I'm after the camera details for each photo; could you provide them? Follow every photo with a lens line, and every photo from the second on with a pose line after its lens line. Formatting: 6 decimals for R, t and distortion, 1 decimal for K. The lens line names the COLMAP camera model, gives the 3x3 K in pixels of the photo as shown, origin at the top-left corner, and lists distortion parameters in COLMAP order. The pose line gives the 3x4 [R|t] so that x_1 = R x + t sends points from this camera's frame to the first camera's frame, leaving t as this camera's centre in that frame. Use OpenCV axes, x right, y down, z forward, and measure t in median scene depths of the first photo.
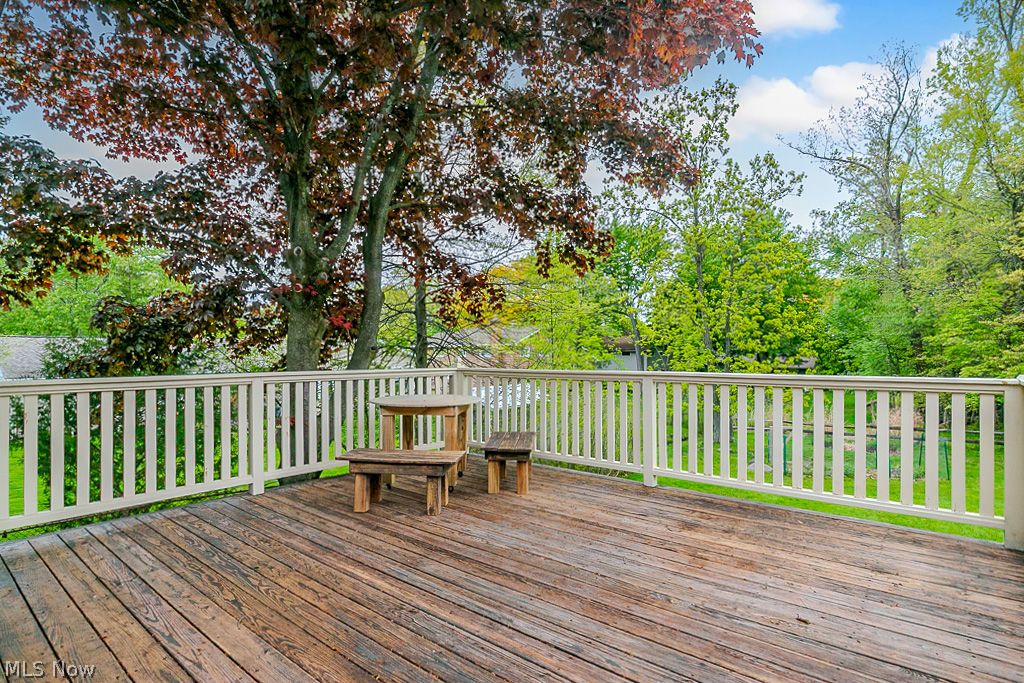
lens RADIAL K [[522.2, 0, 512.0], [0, 522.2, 341.5], [0, 0, 1]] dist [-0.000772, -0.000541]
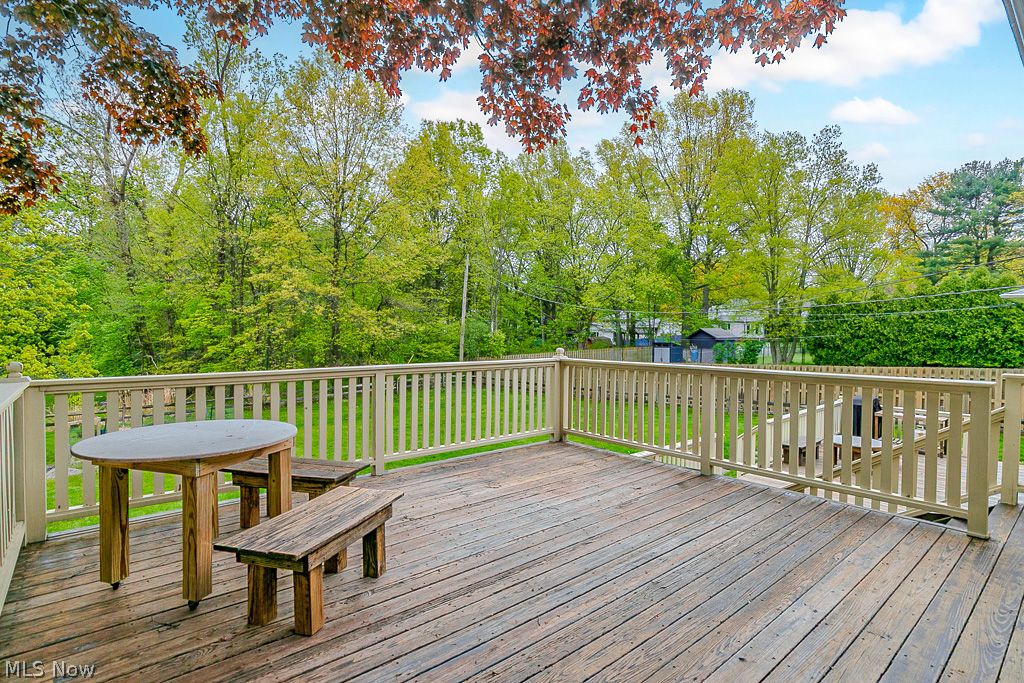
lens RADIAL K [[519.5, 0, 512.0], [0, 519.5, 341.5], [0, 0, 1]] dist [0.000342, 0.002002]
pose [[0.167464, -0.016411, 0.985742, -0.916693], [-0.023078, 0.999522, 0.020561, -0.012920], [-0.985608, -0.026192, 0.167006, 0.779927]]
